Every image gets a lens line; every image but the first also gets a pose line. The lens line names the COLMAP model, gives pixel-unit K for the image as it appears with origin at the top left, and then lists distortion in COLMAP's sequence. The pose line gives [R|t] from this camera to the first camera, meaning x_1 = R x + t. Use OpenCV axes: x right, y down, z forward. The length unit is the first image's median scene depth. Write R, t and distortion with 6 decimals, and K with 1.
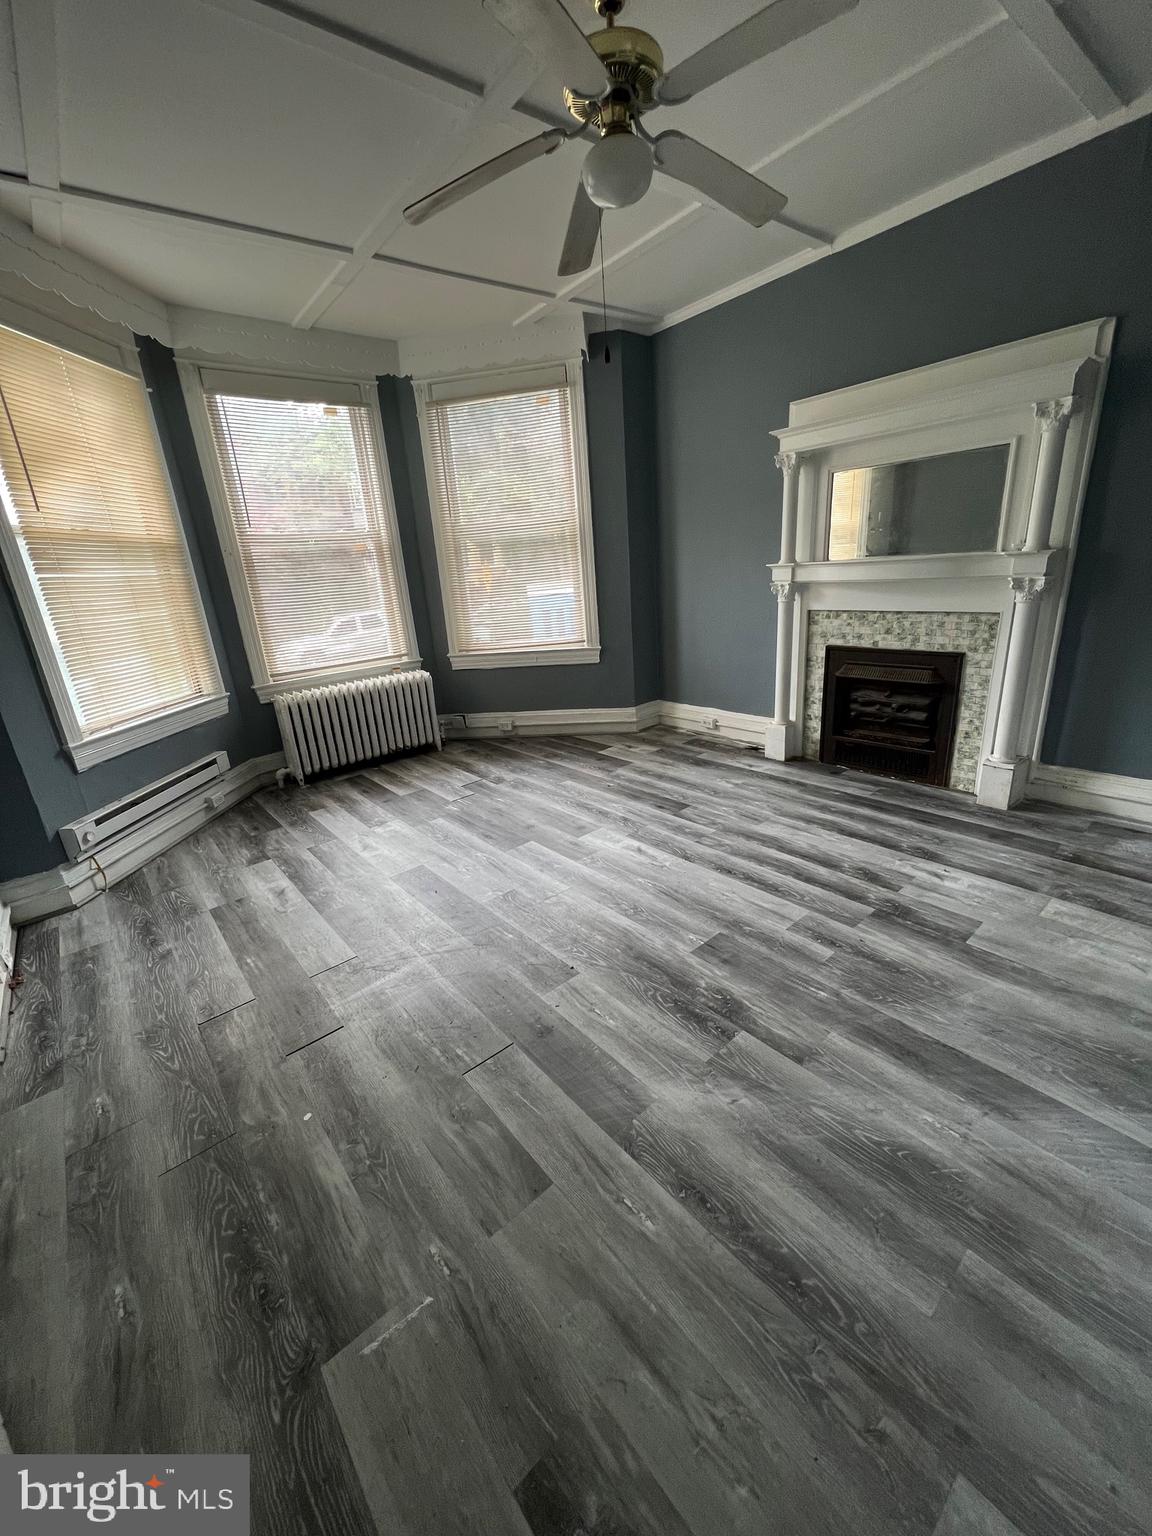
lens RADIAL K [[612.2, 0, 569.3], [0, 612.2, 766.7], [0, 0, 1]] dist [-0.003593, 0.001567]
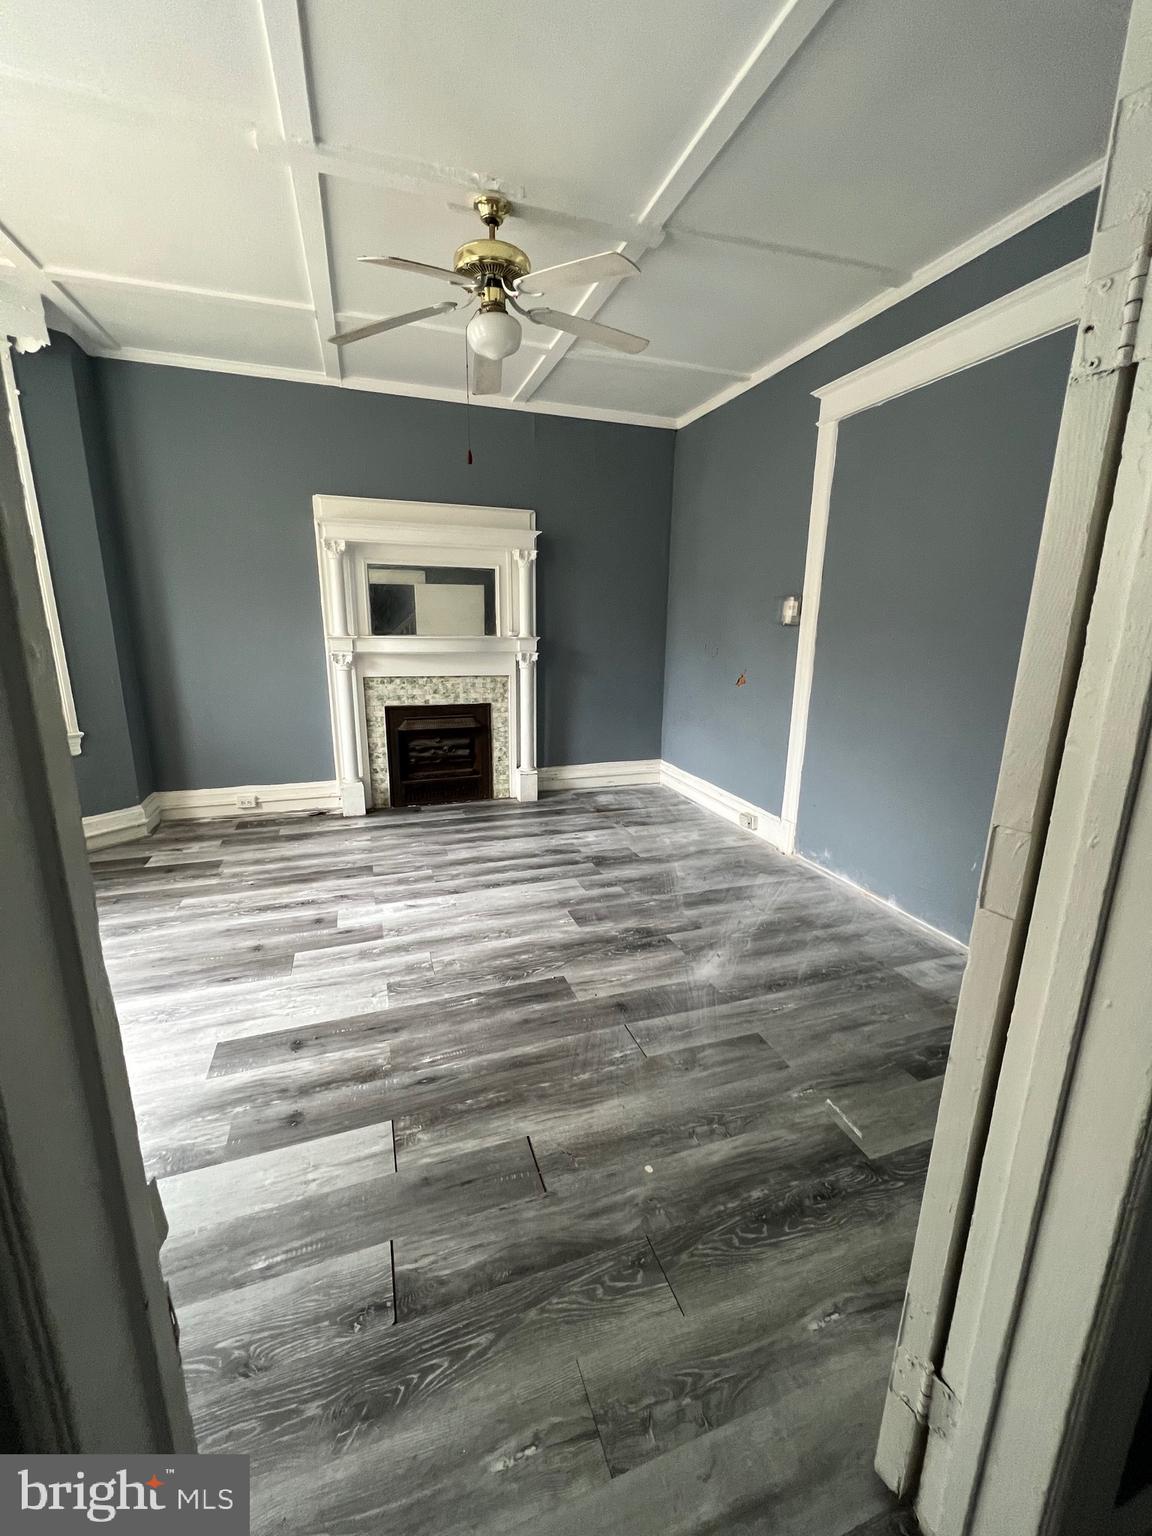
lens RADIAL K [[612.2, 0, 586.2], [0, 612.2, 762.8], [0, 0, 1]] dist [-0.003593, 0.001567]
pose [[0.336895, -0.136007, 0.931667, -0.616357], [0.260349, 0.964387, 0.046641, -0.055644], [-0.904832, 0.226846, 0.360306, 0.289891]]
